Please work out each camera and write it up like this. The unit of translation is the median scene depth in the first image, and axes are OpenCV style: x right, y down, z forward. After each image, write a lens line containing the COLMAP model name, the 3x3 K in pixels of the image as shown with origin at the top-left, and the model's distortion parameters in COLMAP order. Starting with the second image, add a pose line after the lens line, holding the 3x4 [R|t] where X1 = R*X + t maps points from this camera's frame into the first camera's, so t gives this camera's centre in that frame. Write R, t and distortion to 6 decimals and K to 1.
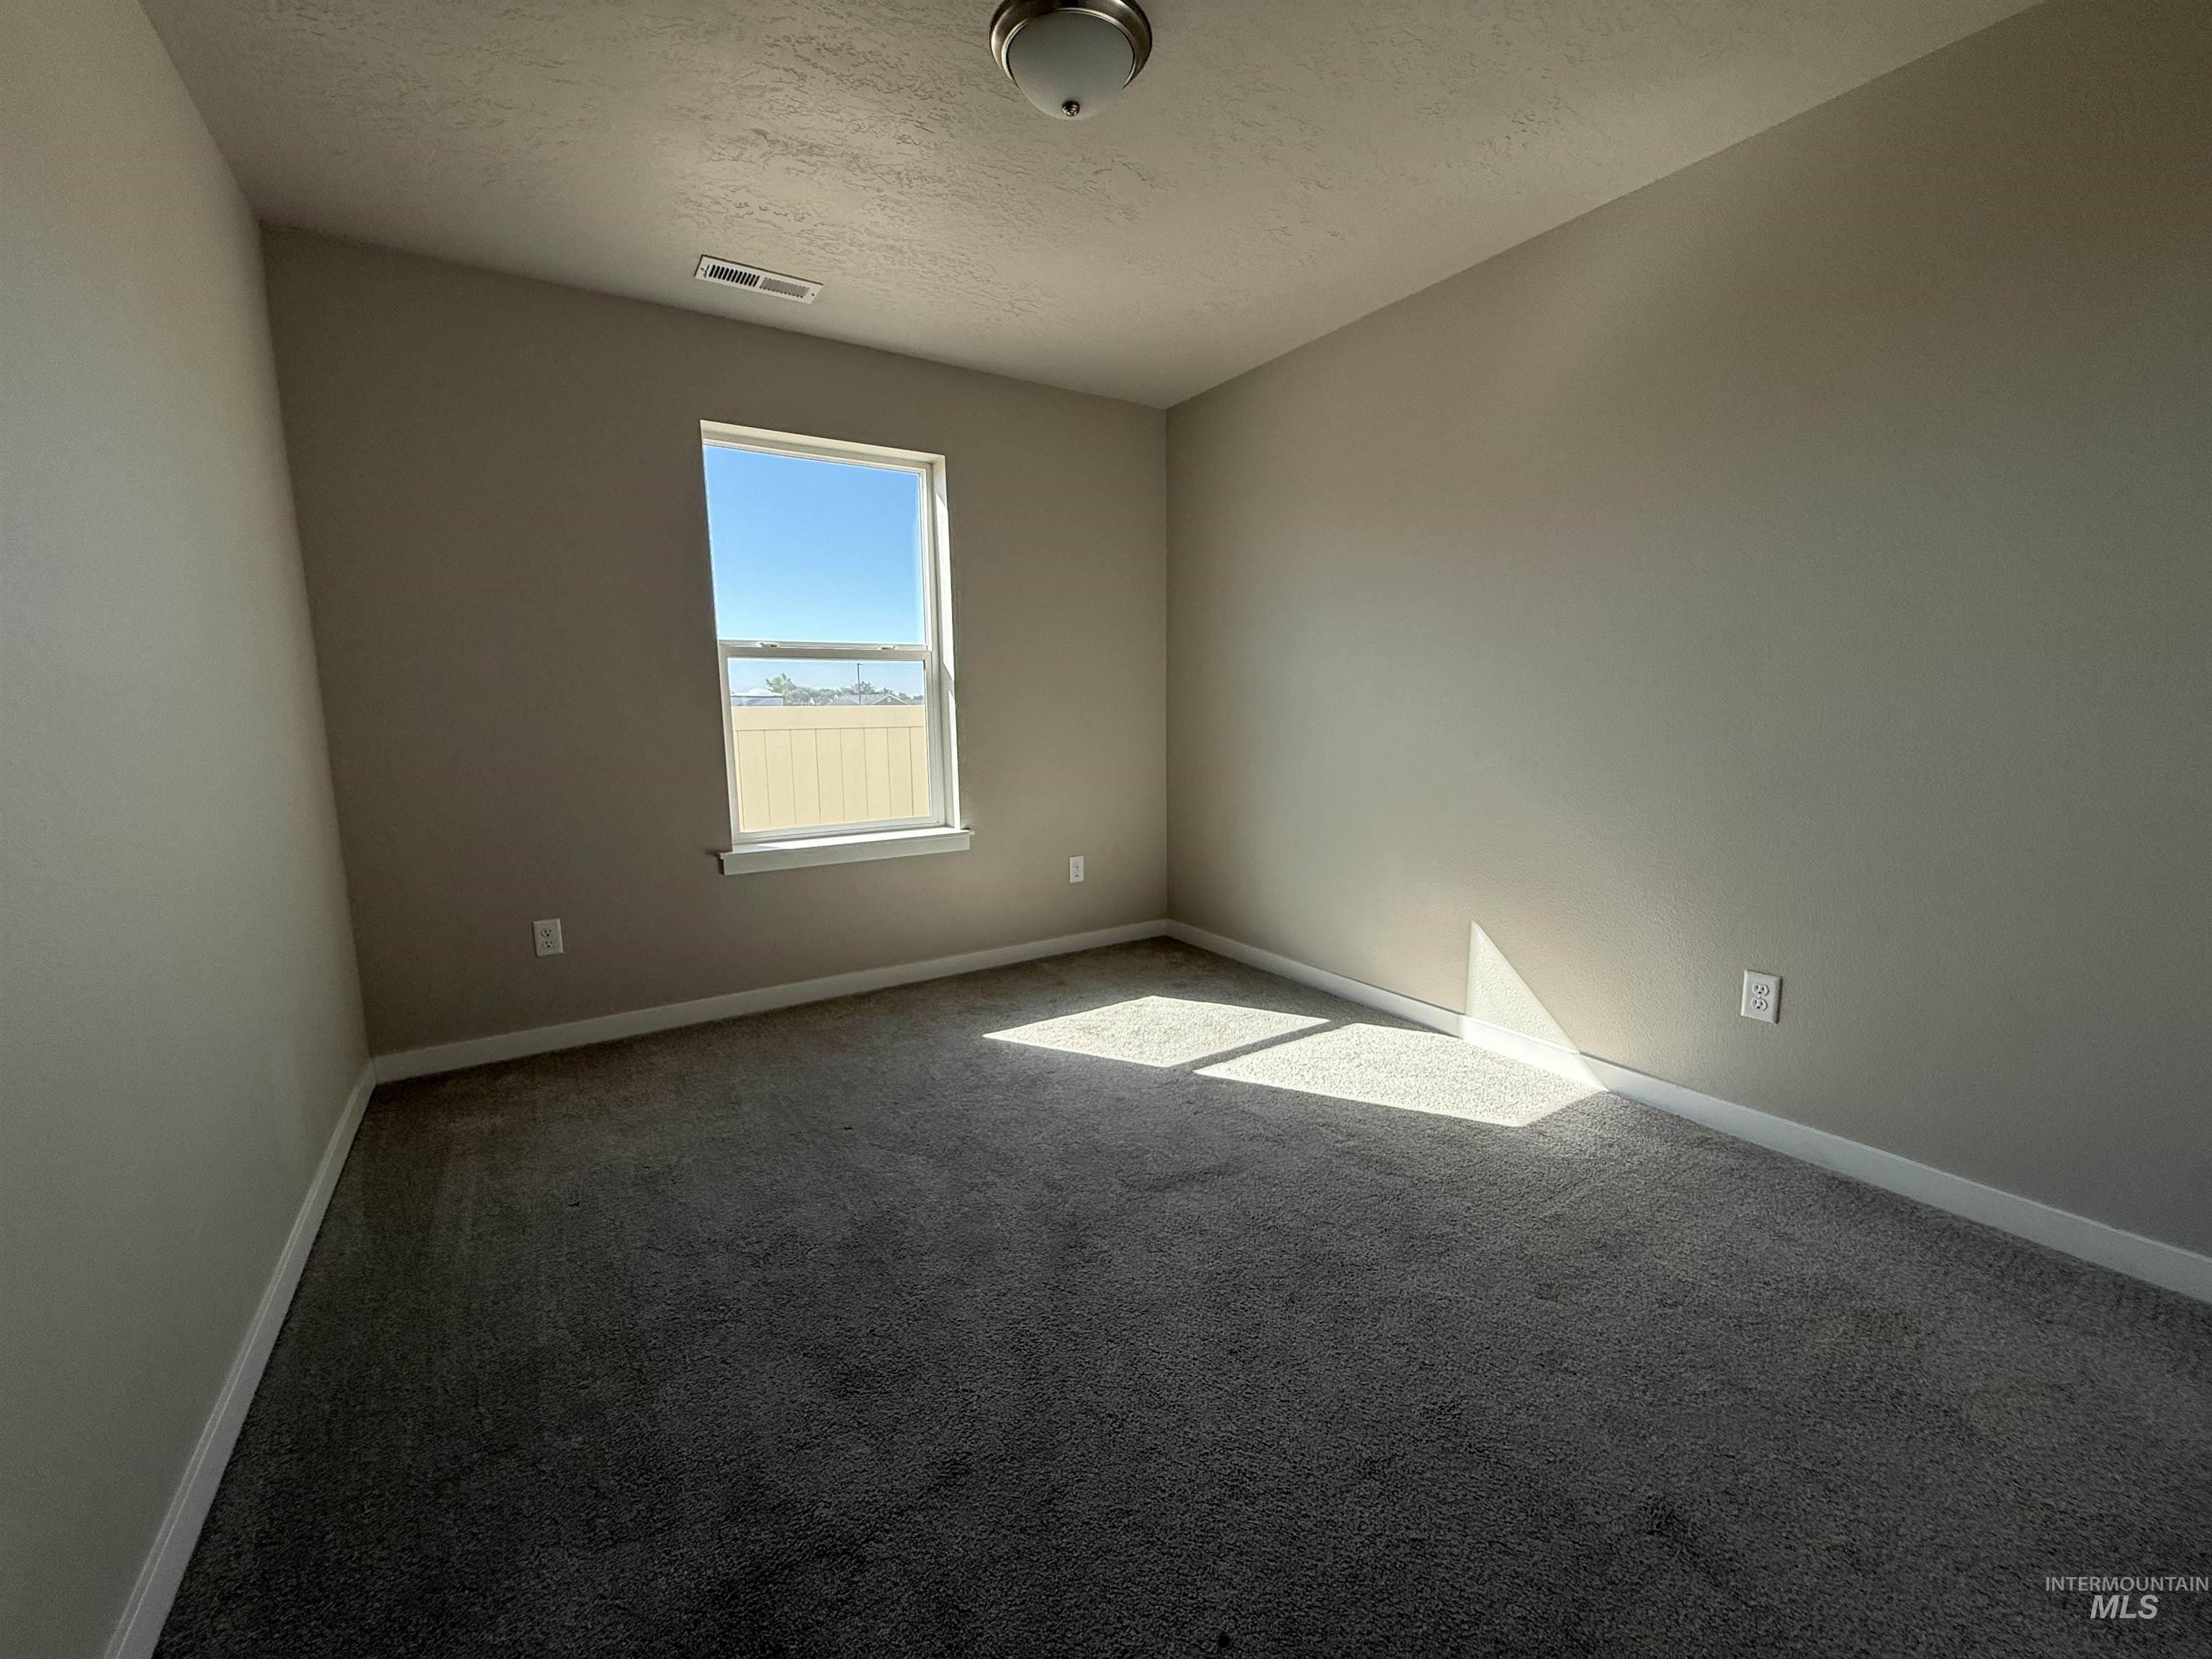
lens RADIAL K [[884.7, 0, 1097.0], [0, 884.7, 828.2], [0, 0, 1]] dist [0.000493, -0.000073]
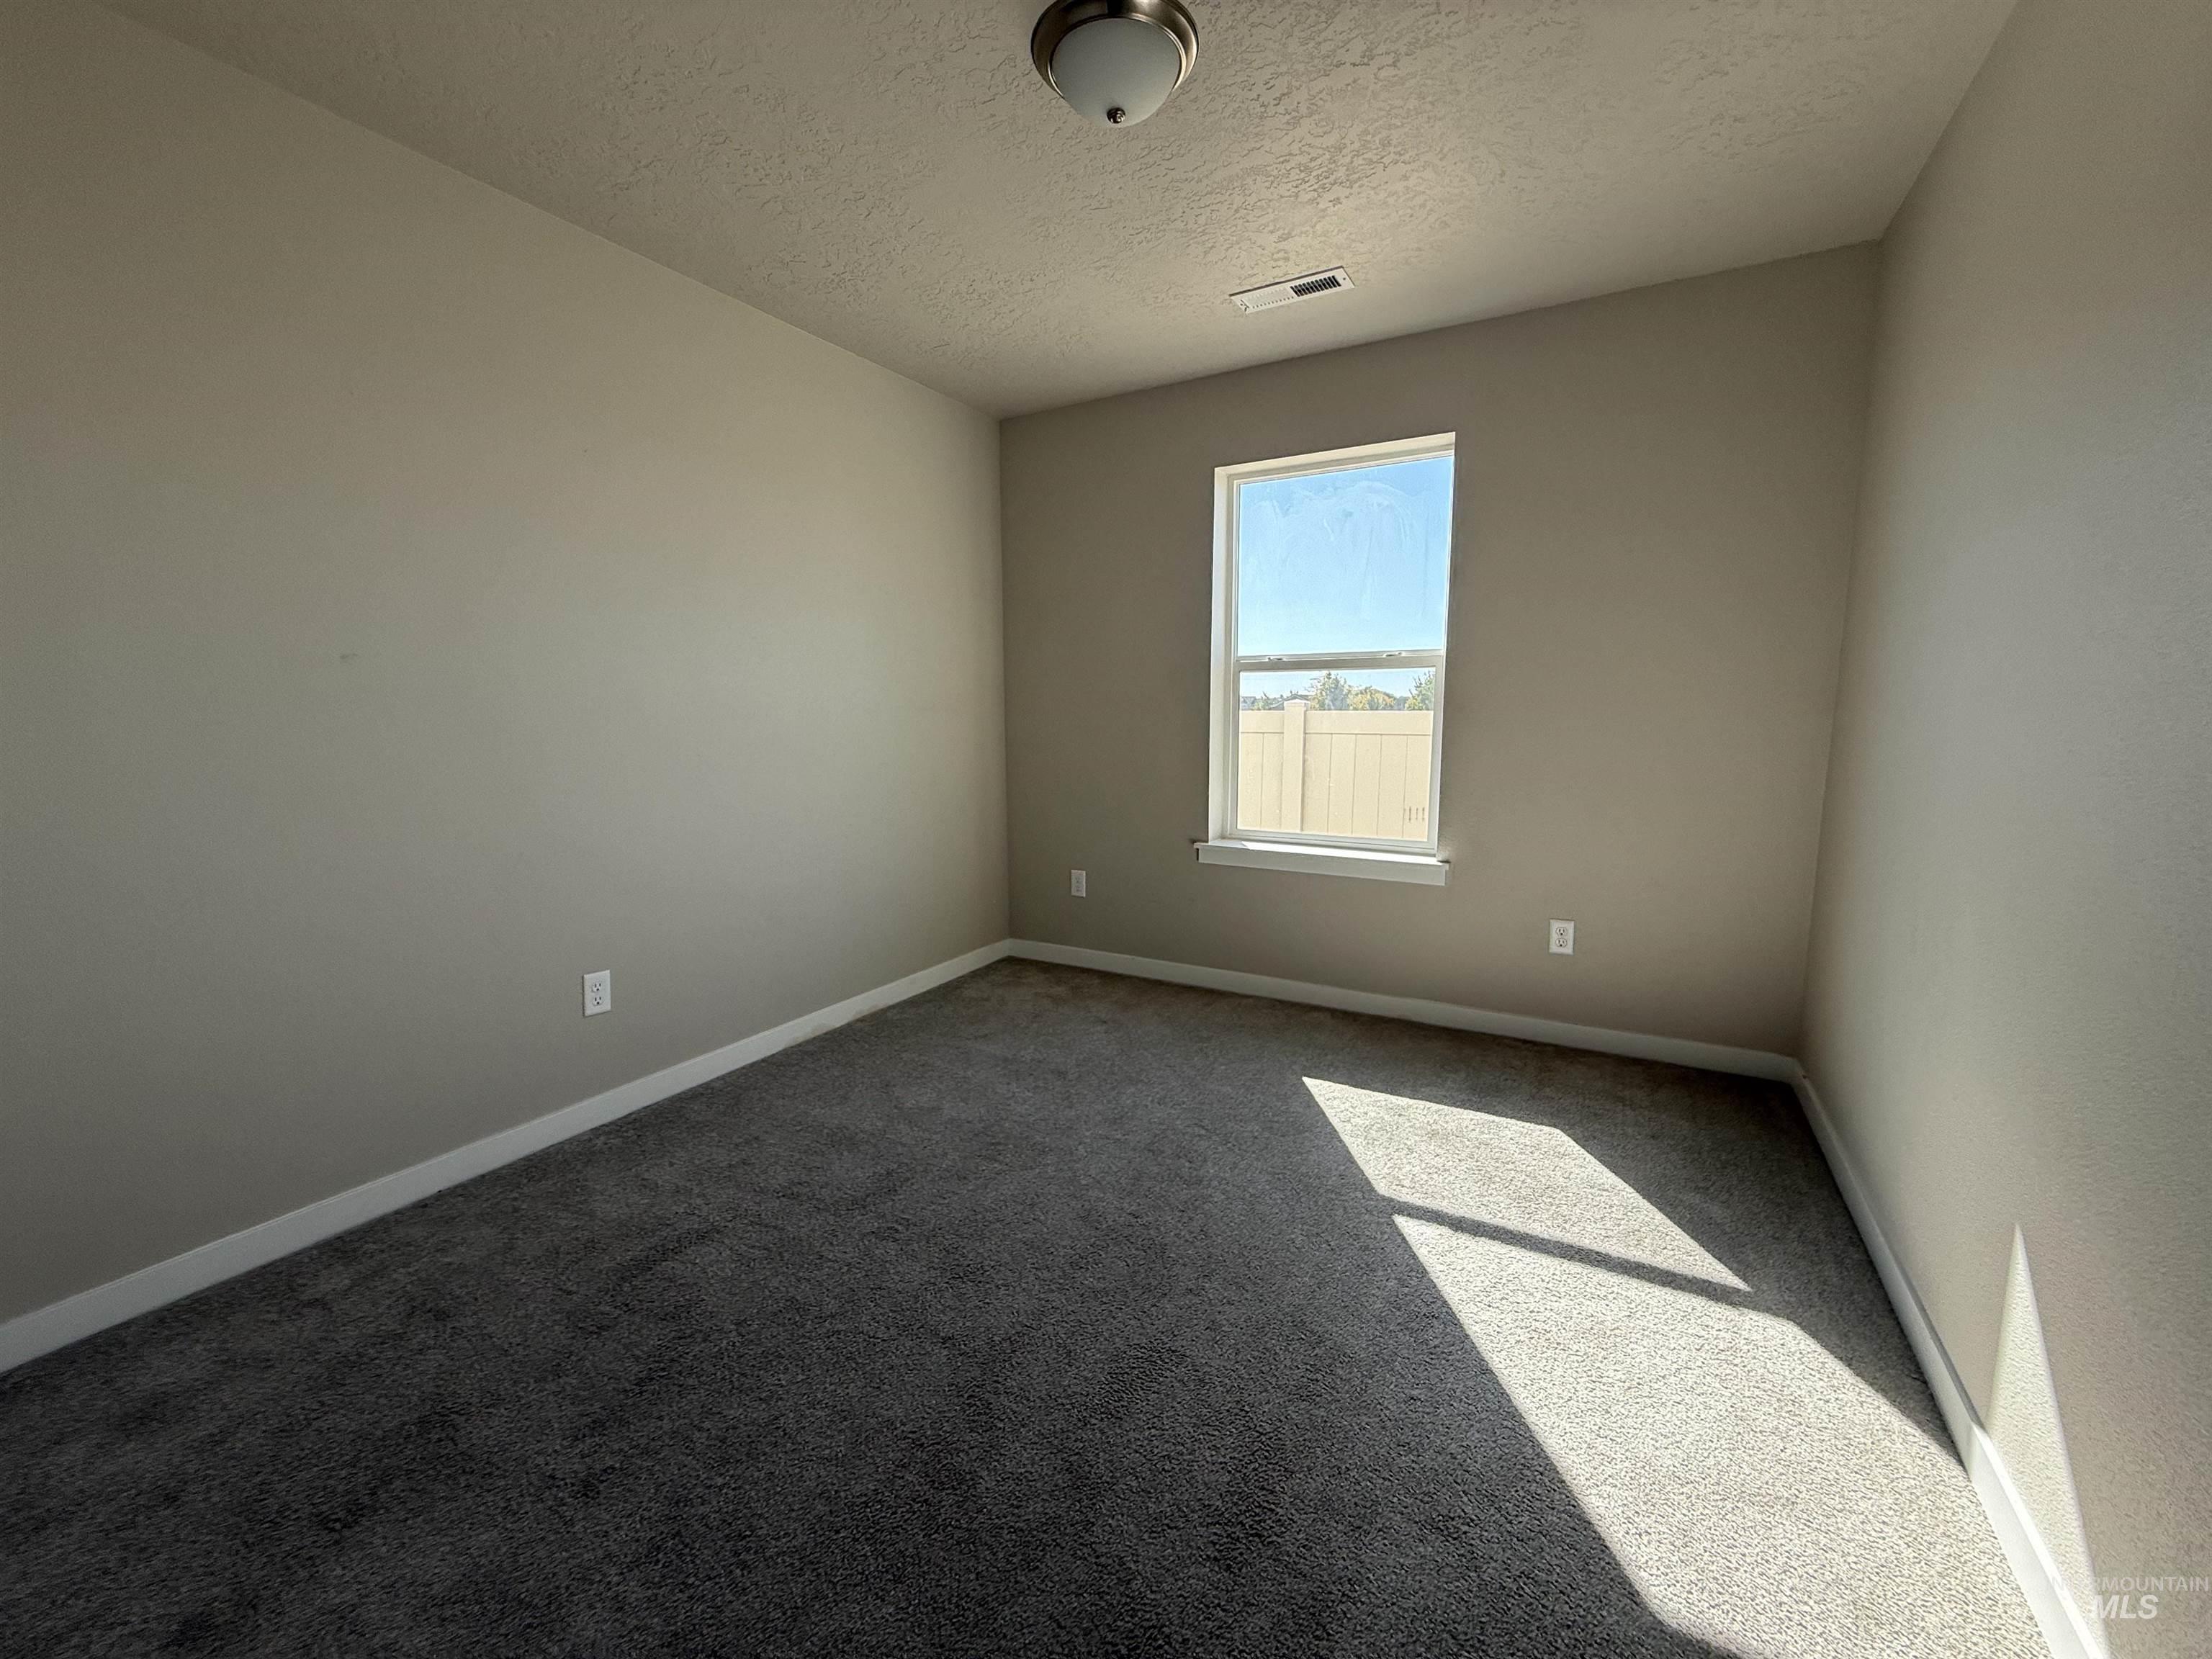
lens RADIAL K [[884.7, 0, 1097.0], [0, 884.7, 828.2], [0, 0, 1]] dist [0.000493, -0.000073]
pose [[0.445464, 0.122156, -0.886927, 0.514698], [-0.132841, 0.988701, 0.069453, -0.050974], [0.885390, 0.086881, 0.456658, 0.346368]]
